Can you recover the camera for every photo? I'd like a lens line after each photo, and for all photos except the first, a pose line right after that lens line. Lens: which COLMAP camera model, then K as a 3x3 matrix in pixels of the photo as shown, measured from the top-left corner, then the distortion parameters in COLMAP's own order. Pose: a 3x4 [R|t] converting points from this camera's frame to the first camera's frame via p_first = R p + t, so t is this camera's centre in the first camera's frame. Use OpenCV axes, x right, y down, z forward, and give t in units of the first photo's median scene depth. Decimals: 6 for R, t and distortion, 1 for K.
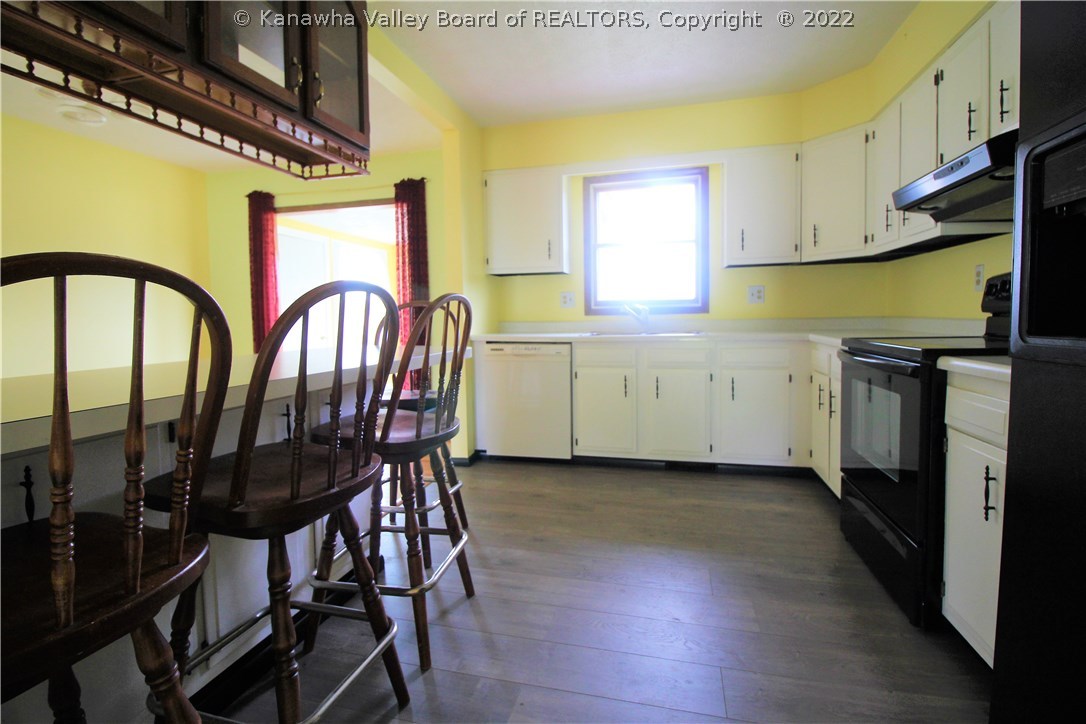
lens RADIAL K [[503.8, 0, 545.7], [0, 503.8, 344.3], [0, 0, 1]] dist [-0.000381, -0.014116]
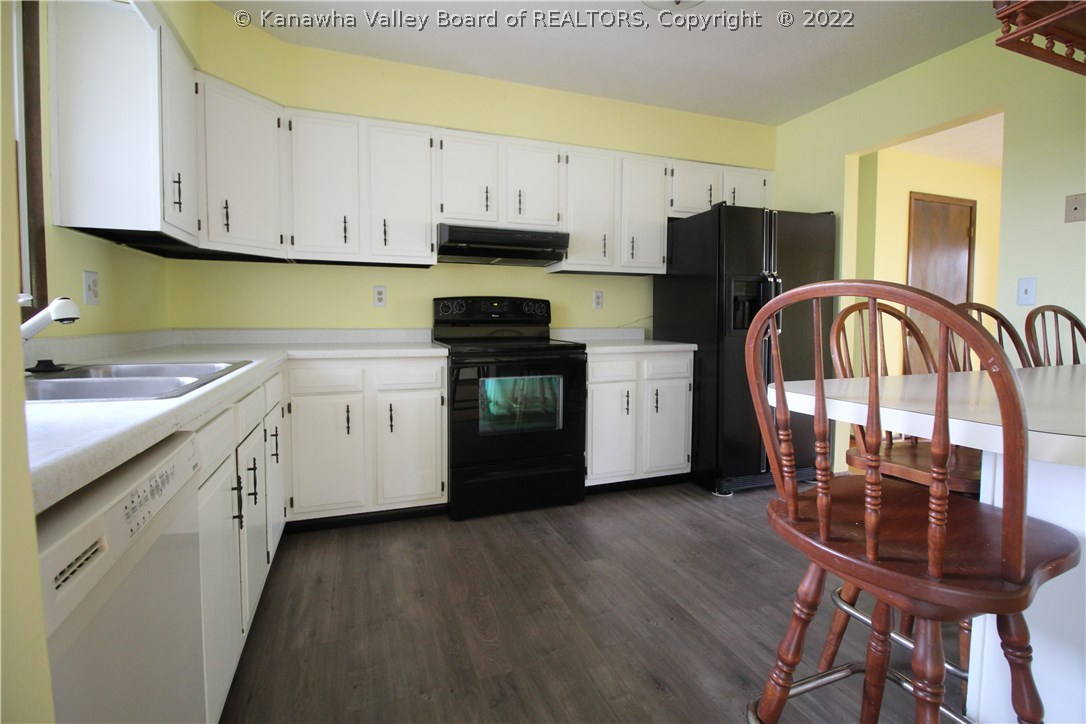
lens RADIAL K [[503.8, 0, 545.7], [0, 503.8, 344.3], [0, 0, 1]] dist [-0.000381, -0.014116]
pose [[-0.578131, -0.027251, 0.815489, -0.753793], [0.046854, 0.996684, 0.066522, -0.137141], [-0.814597, 0.076667, -0.574938, 2.532162]]
